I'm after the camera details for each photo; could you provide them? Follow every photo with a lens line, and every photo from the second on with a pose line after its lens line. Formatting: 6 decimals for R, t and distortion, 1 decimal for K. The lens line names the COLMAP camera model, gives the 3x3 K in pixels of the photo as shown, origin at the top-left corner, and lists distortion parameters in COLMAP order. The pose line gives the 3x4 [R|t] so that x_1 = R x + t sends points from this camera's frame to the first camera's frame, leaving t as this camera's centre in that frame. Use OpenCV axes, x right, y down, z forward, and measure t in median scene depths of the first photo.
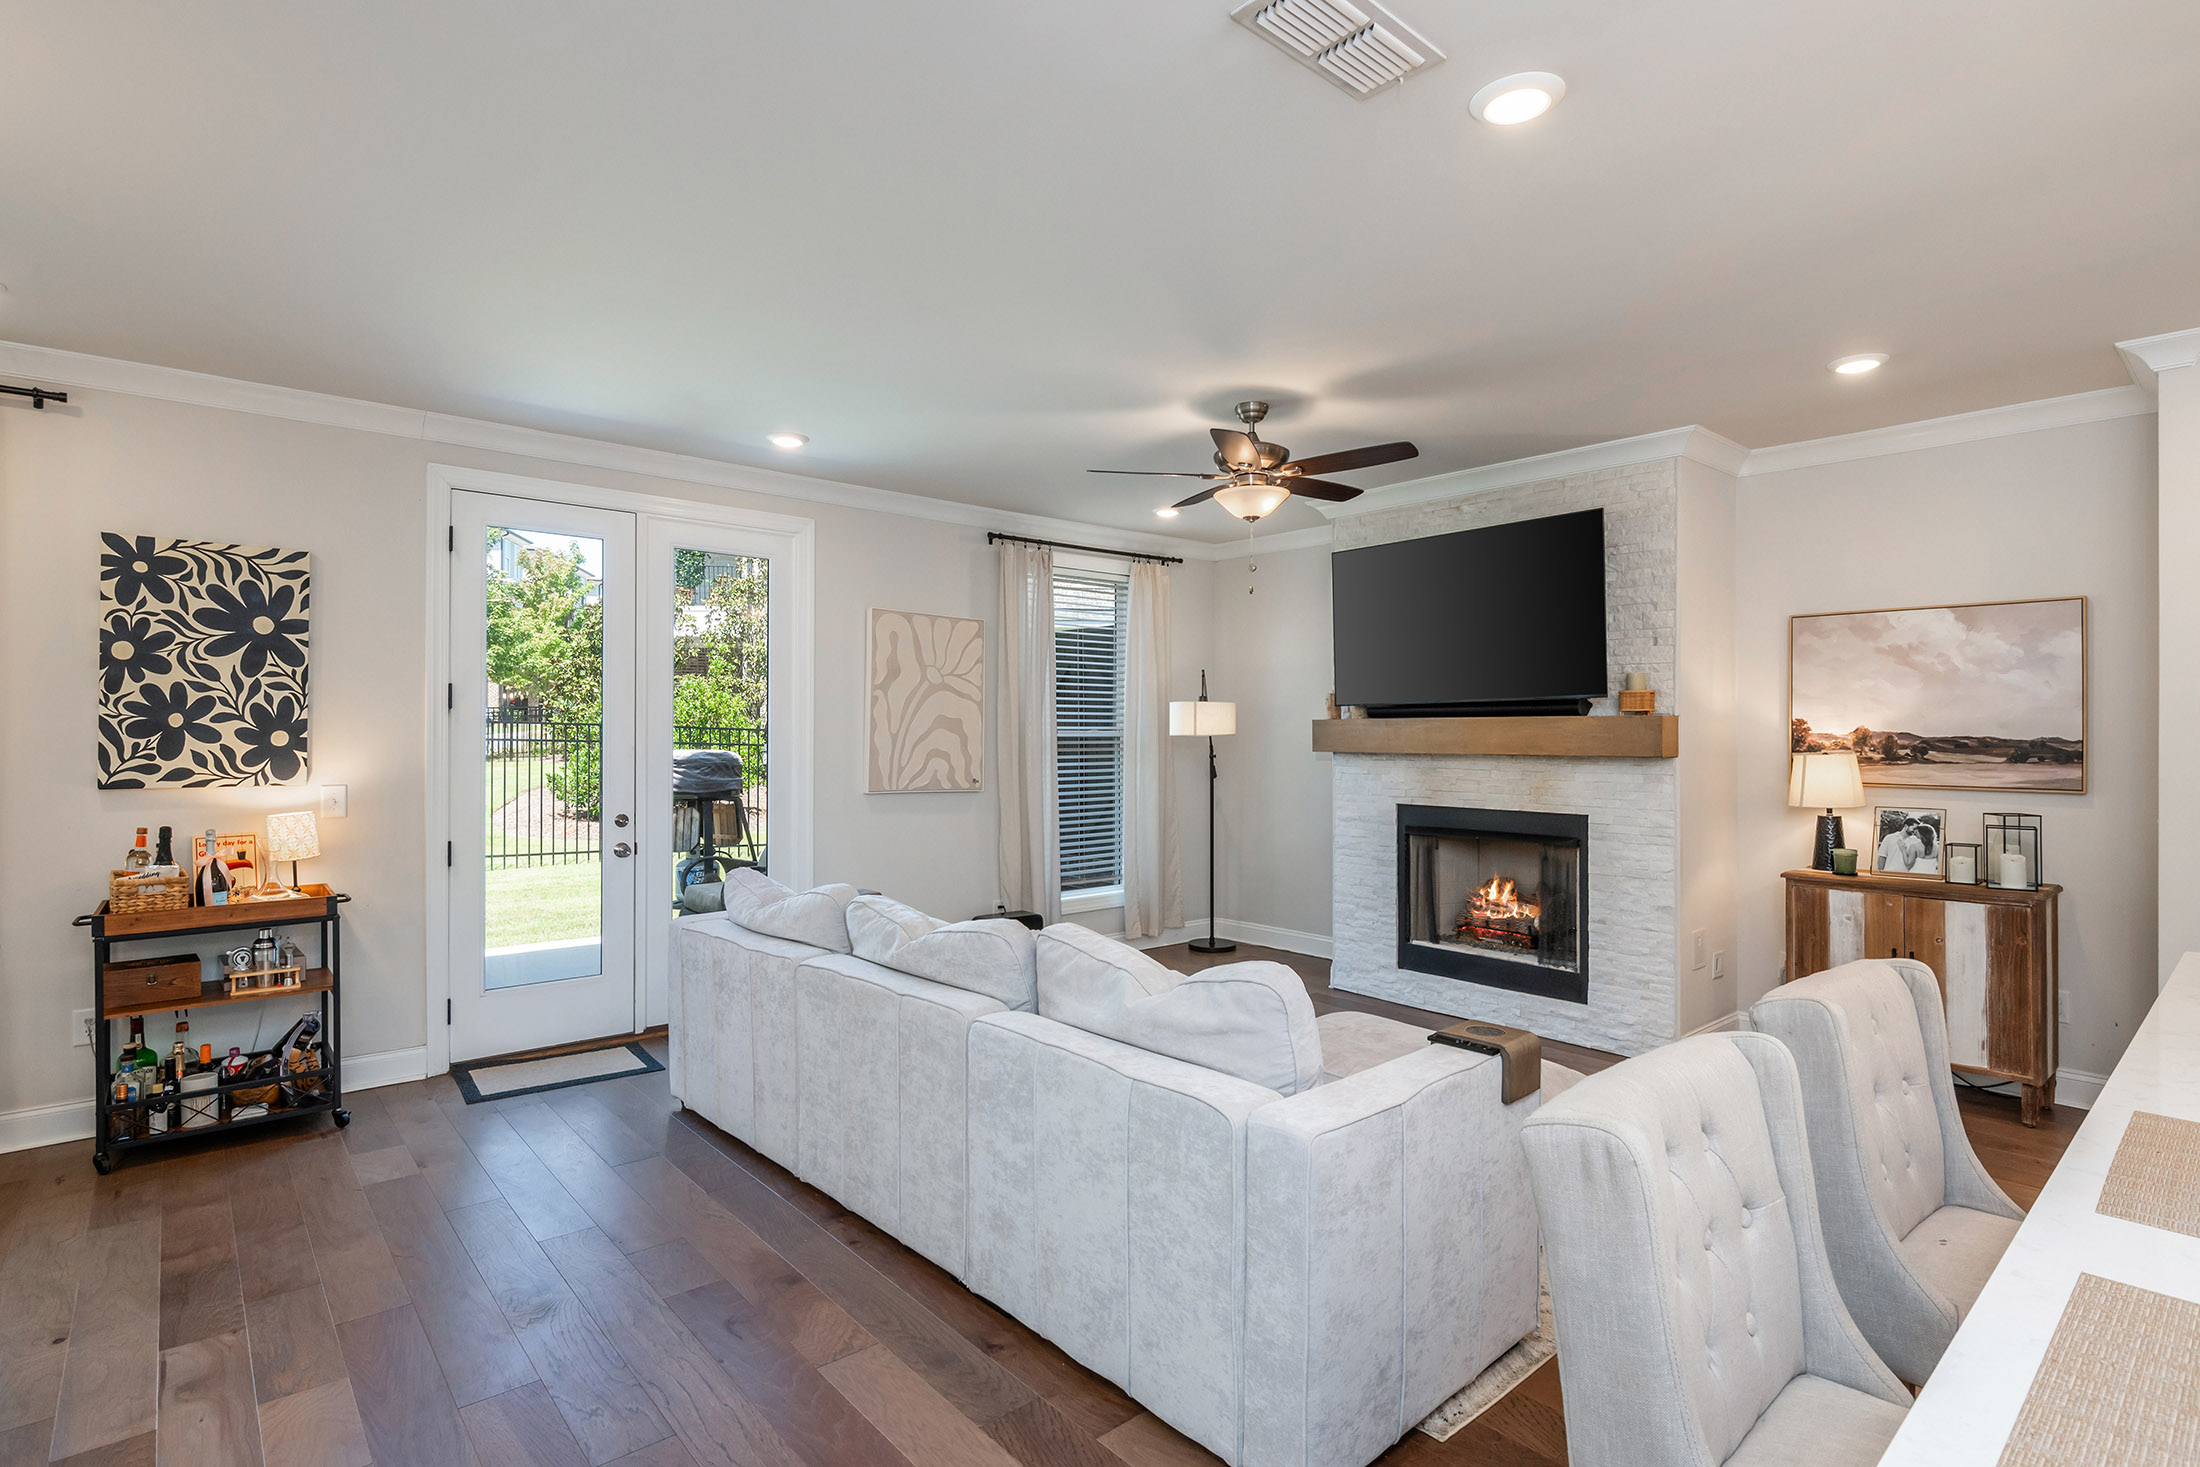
lens RADIAL K [[1085.3, 0, 1103.6], [0, 1085.3, 728.4], [0, 0, 1]] dist [-0.002686, -0.005170]
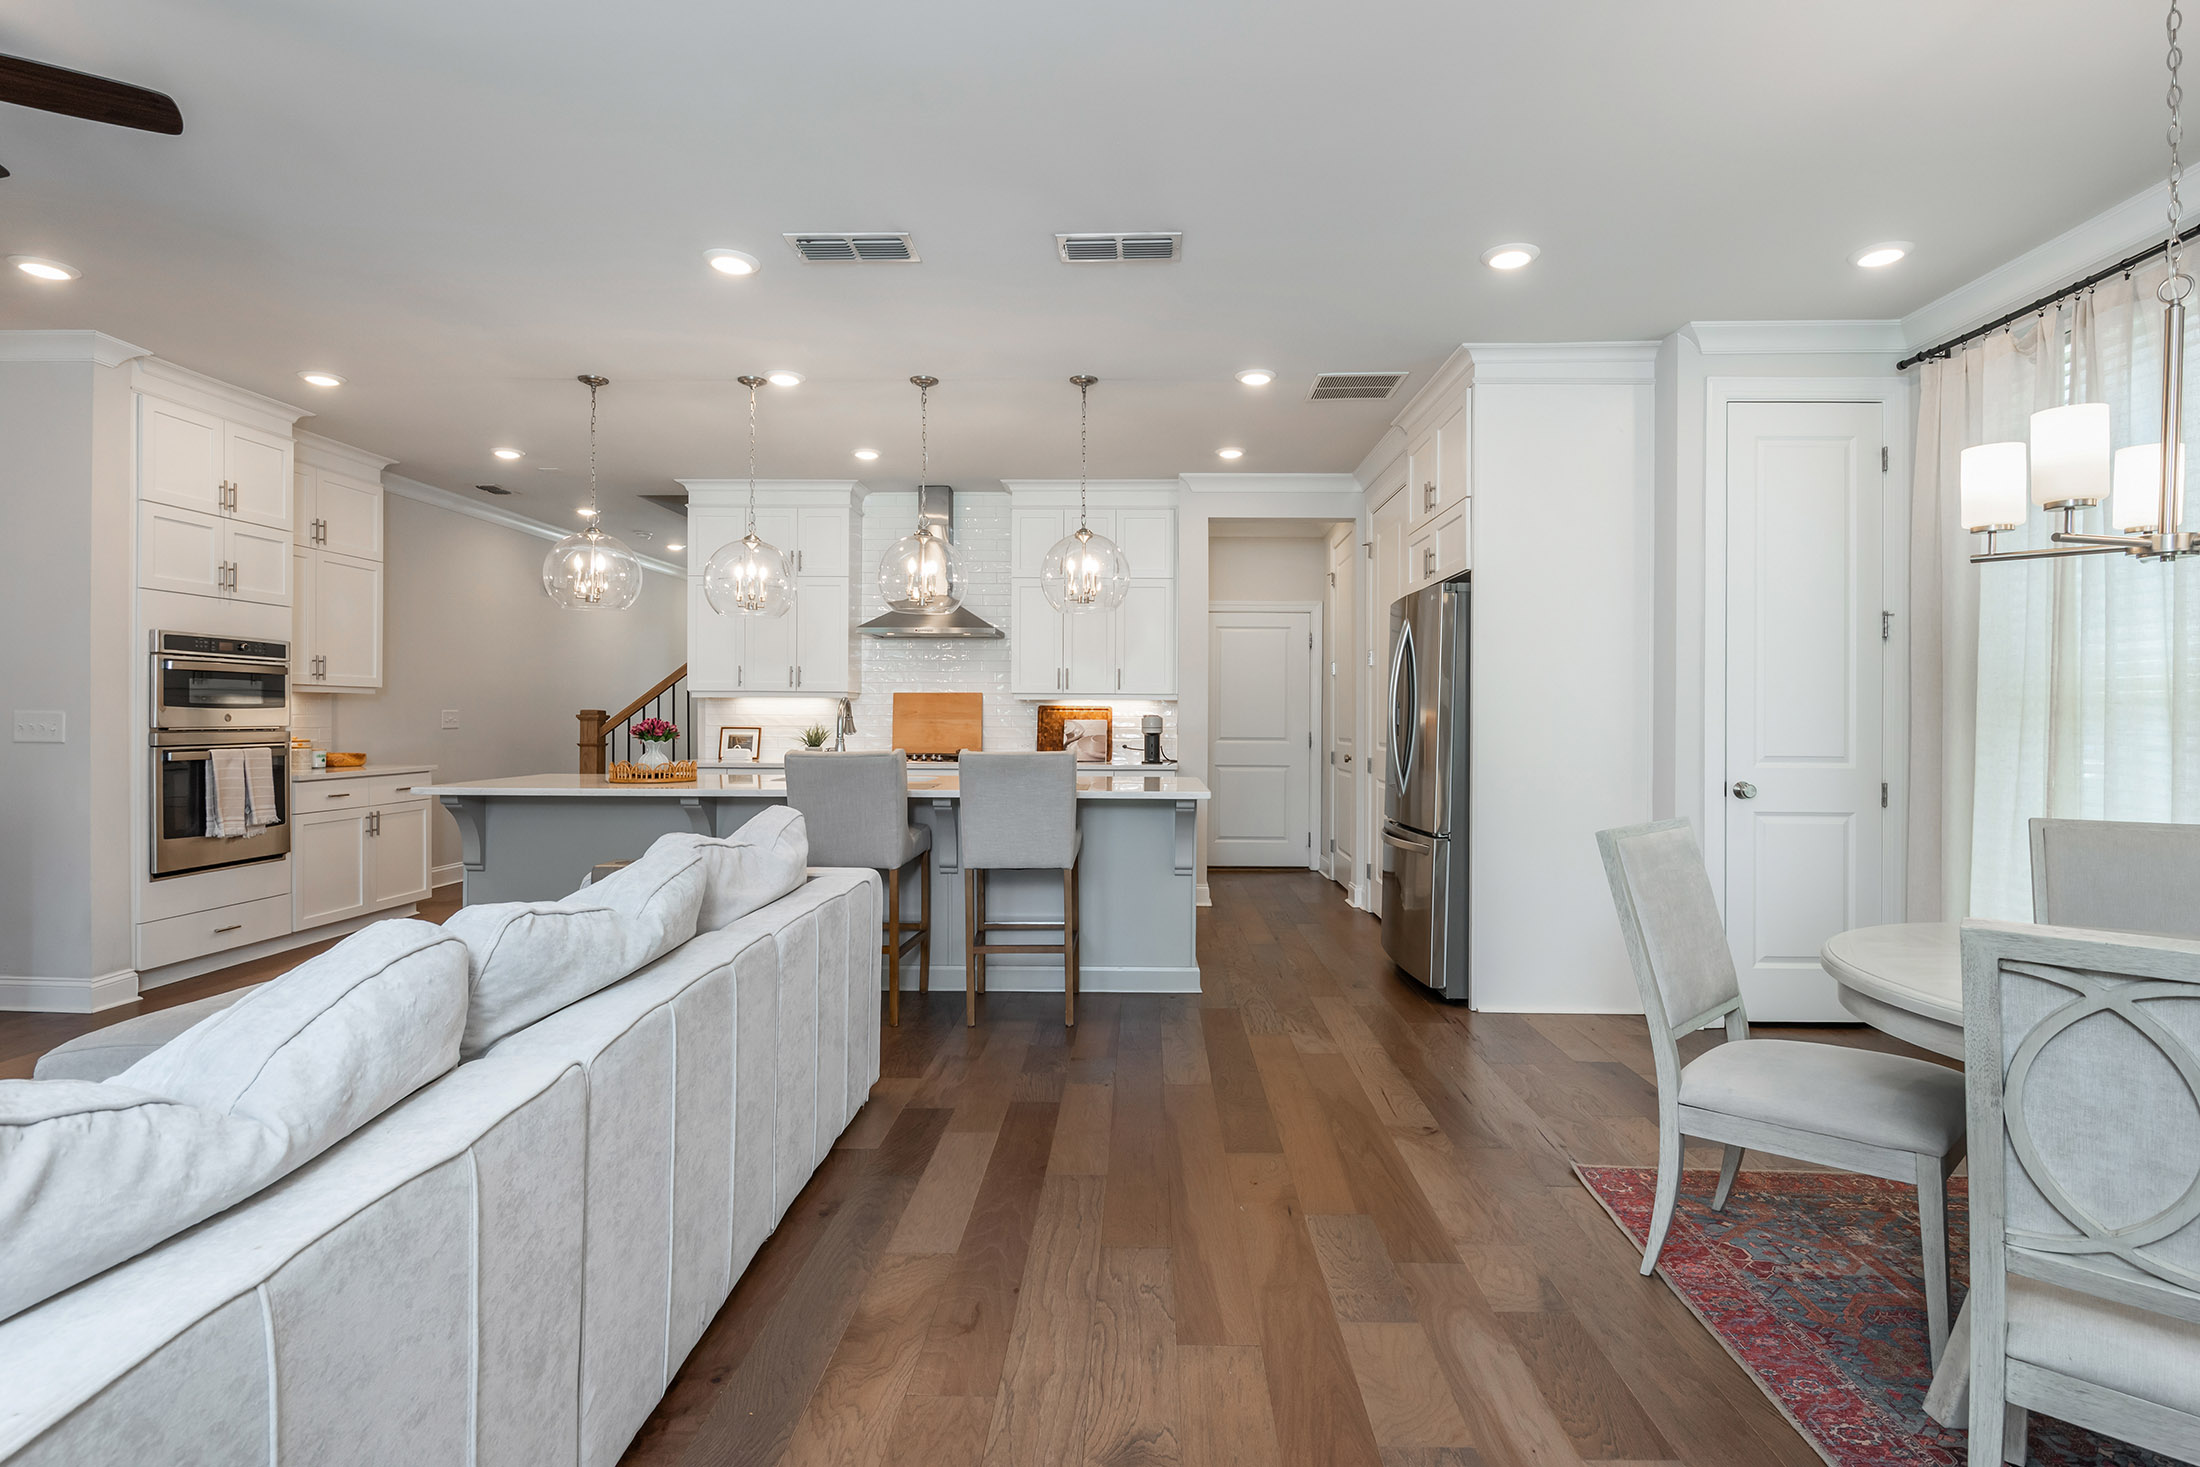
lens RADIAL K [[1093.8, 0, 1122.1], [0, 1093.8, 714.8], [0, 0, 1]] dist [-0.003792, -0.002300]
pose [[-0.735527, -0.003818, 0.677484, -0.624309], [-0.008247, 0.999960, -0.003319, 0.058307], [-0.677445, -0.008029, -0.735530, 0.969466]]
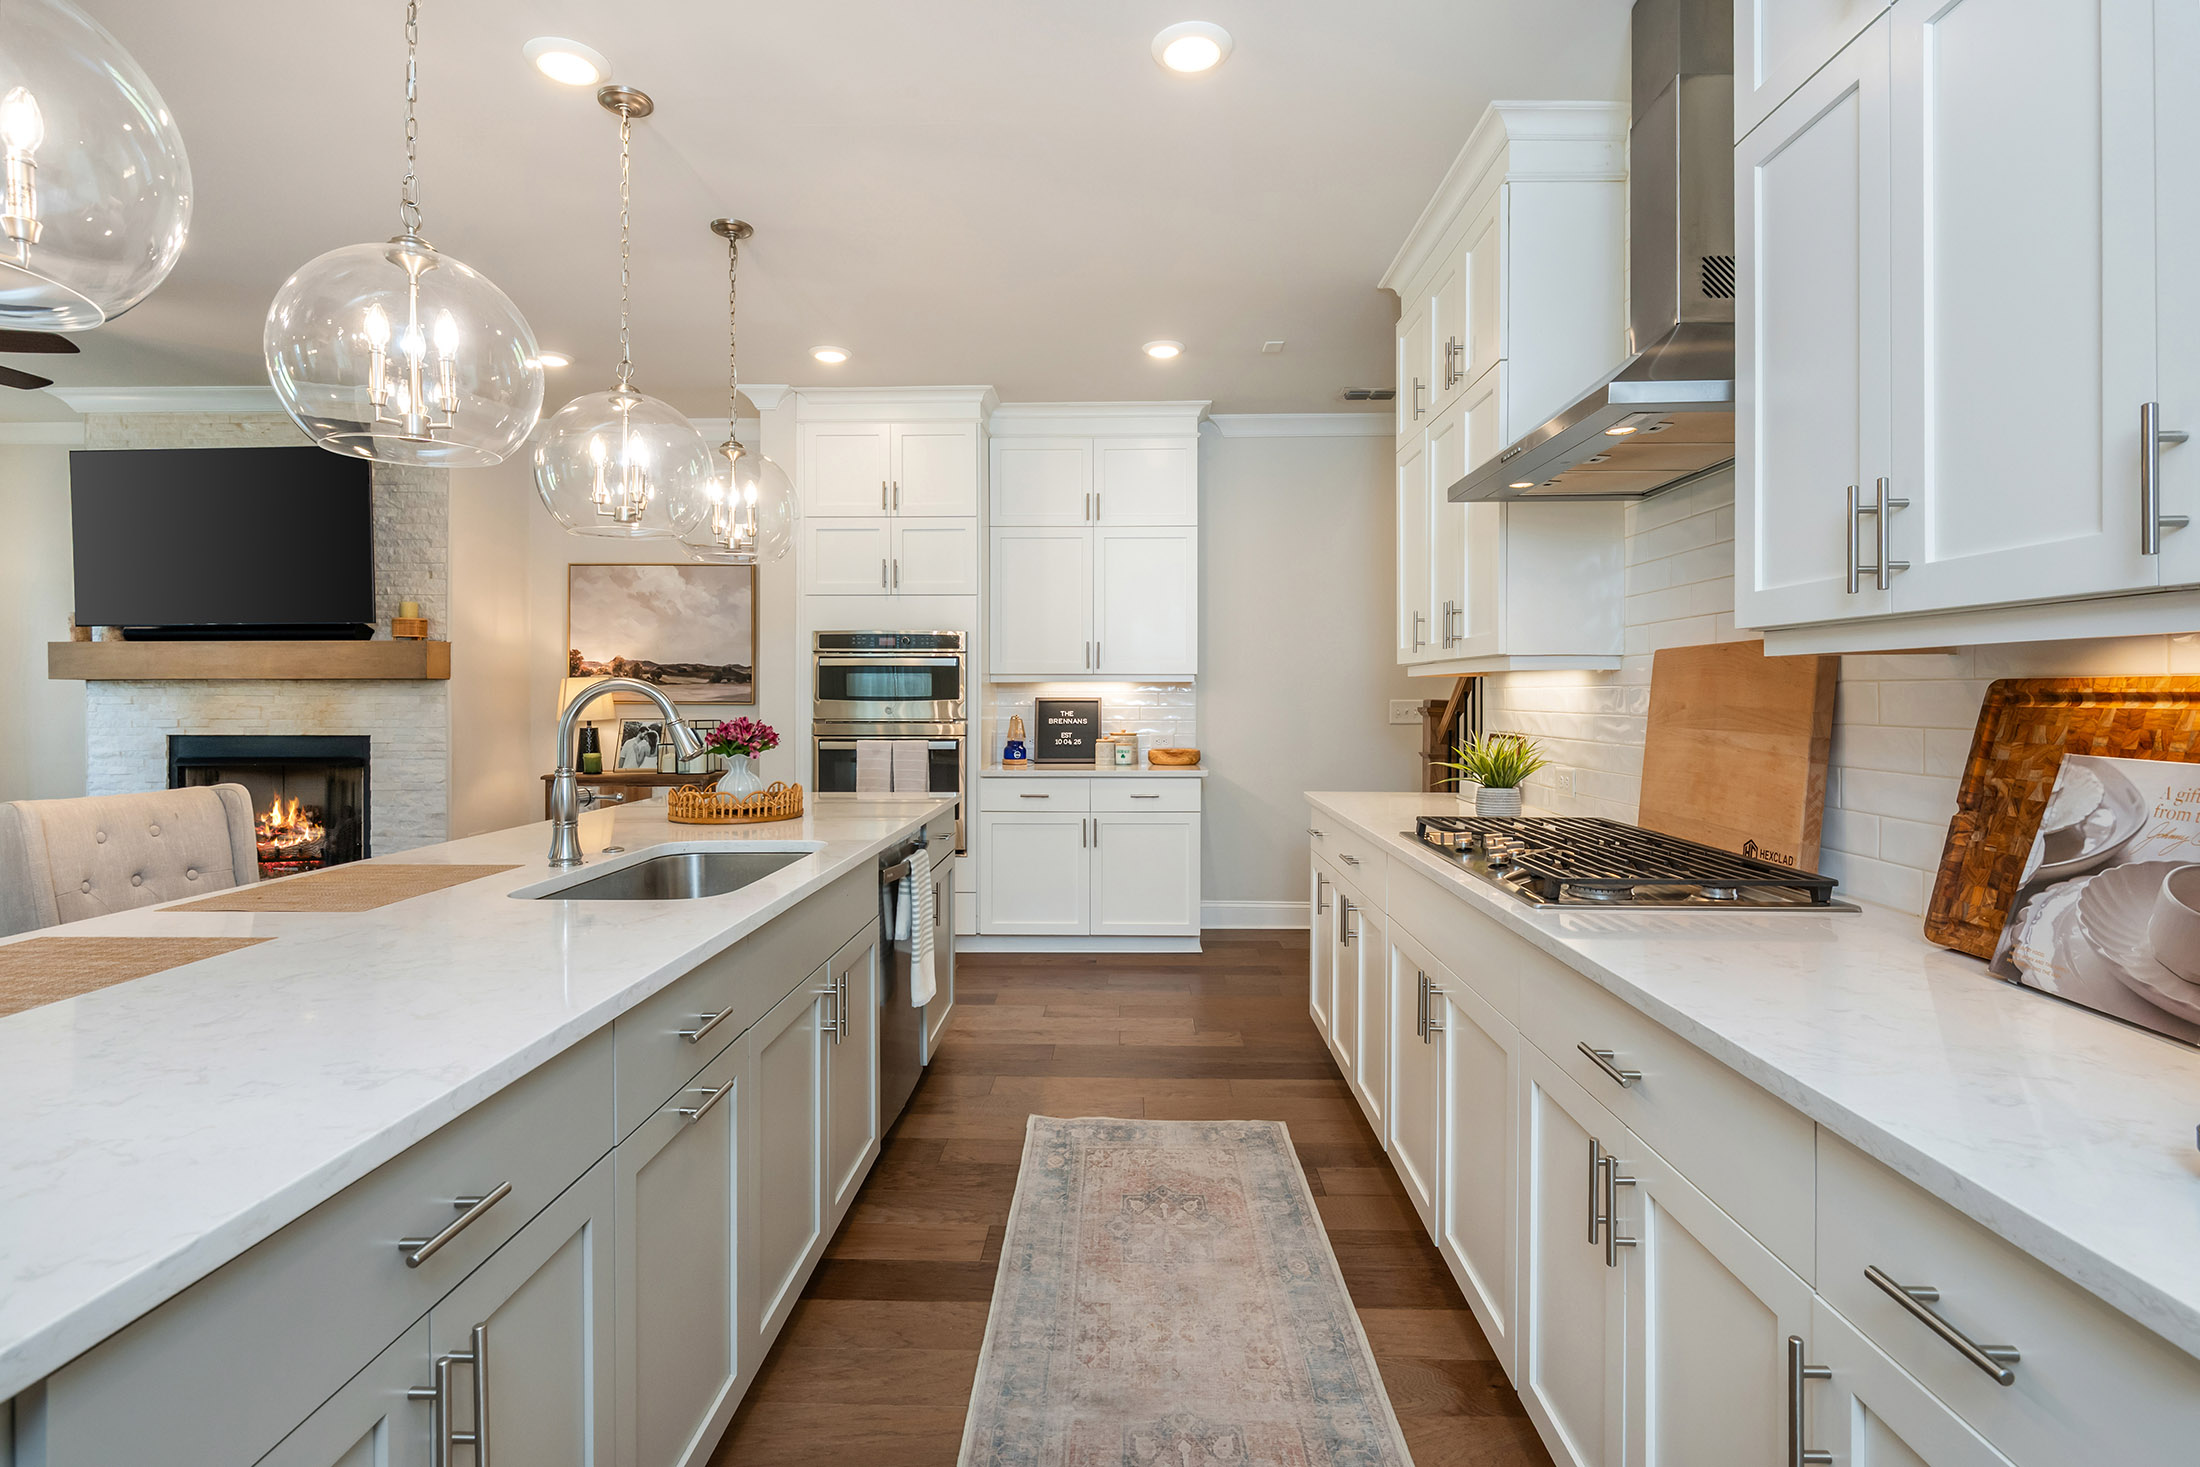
lens RADIAL K [[1053.8, 0, 1105.8], [0, 1053.8, 694.5], [0, 0, 1]] dist [0.000227, -0.001165]
pose [[0.679167, -0.001696, 0.733982, 0.217007], [-0.001537, 0.999992, 0.003732, 0.042512], [-0.733982, -0.003663, 0.679159, -0.272491]]
